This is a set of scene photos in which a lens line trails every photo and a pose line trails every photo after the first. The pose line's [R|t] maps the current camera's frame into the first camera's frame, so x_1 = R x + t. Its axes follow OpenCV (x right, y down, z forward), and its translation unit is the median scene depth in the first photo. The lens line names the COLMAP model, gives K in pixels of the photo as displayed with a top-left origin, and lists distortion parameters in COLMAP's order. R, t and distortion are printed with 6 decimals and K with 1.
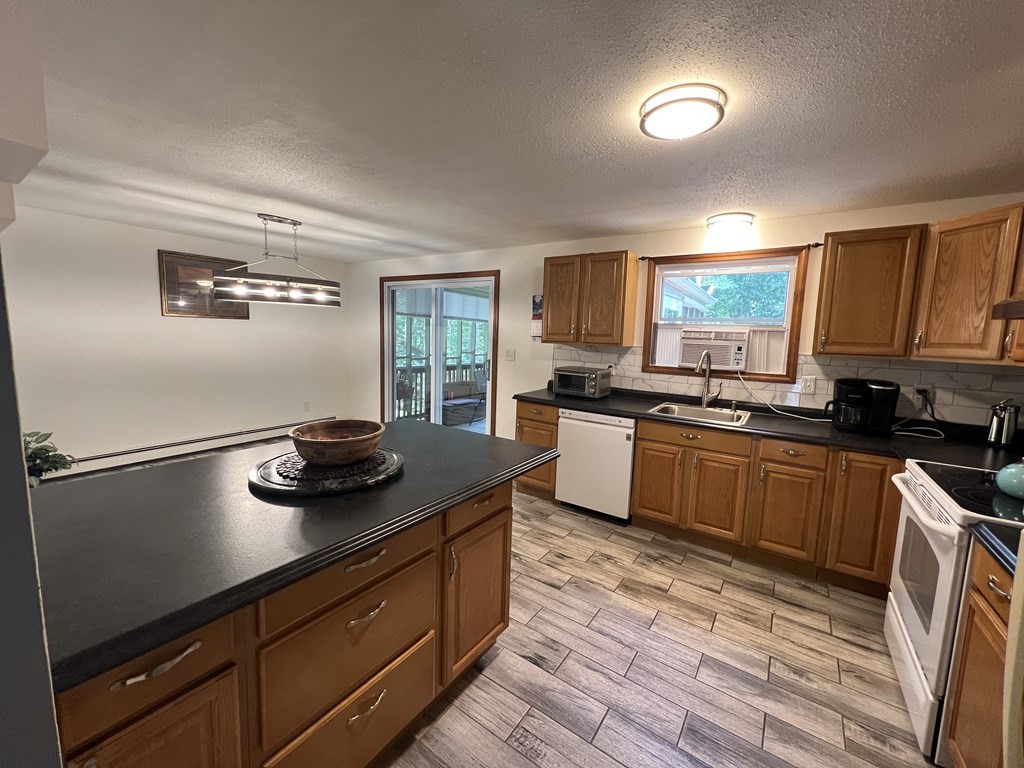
lens RADIAL K [[409.8, 0, 511.8], [0, 409.8, 379.4], [0, 0, 1]] dist [-0.003176, 0.000389]
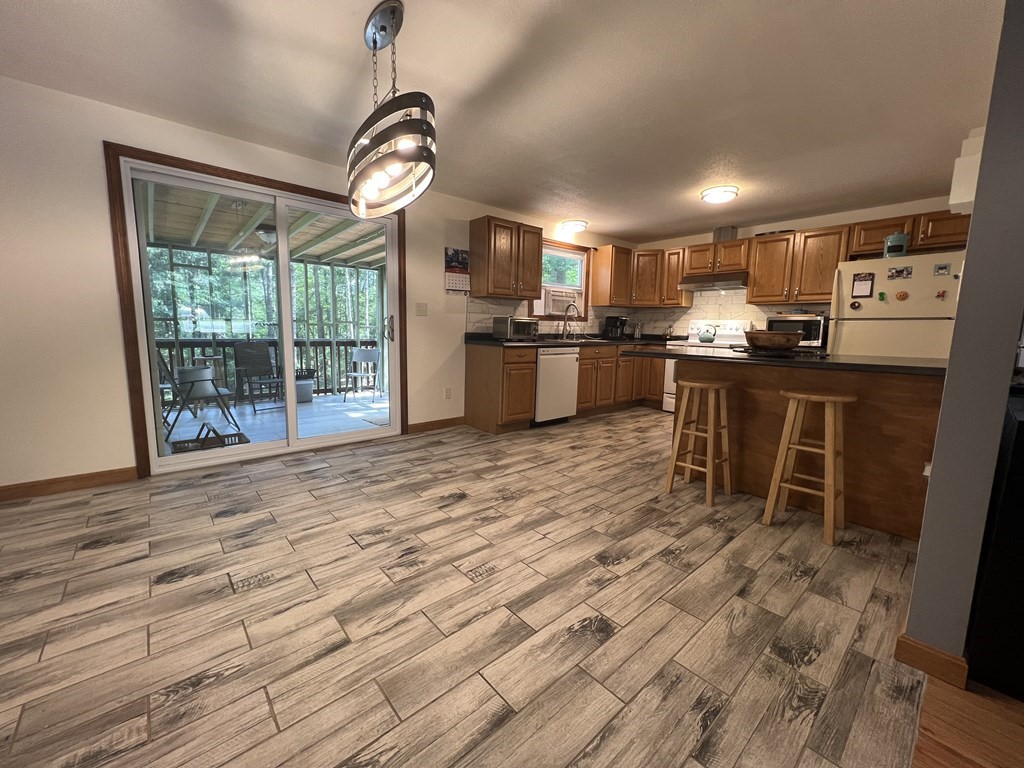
lens RADIAL K [[409.8, 0, 509.8], [0, 409.8, 384.0], [0, 0, 1]] dist [-0.003176, 0.000389]
pose [[0.255604, -0.162619, 0.953007, -1.150553], [0.100281, 0.984894, 0.141163, -0.008091], [-0.961566, 0.059487, 0.268051, 0.785210]]
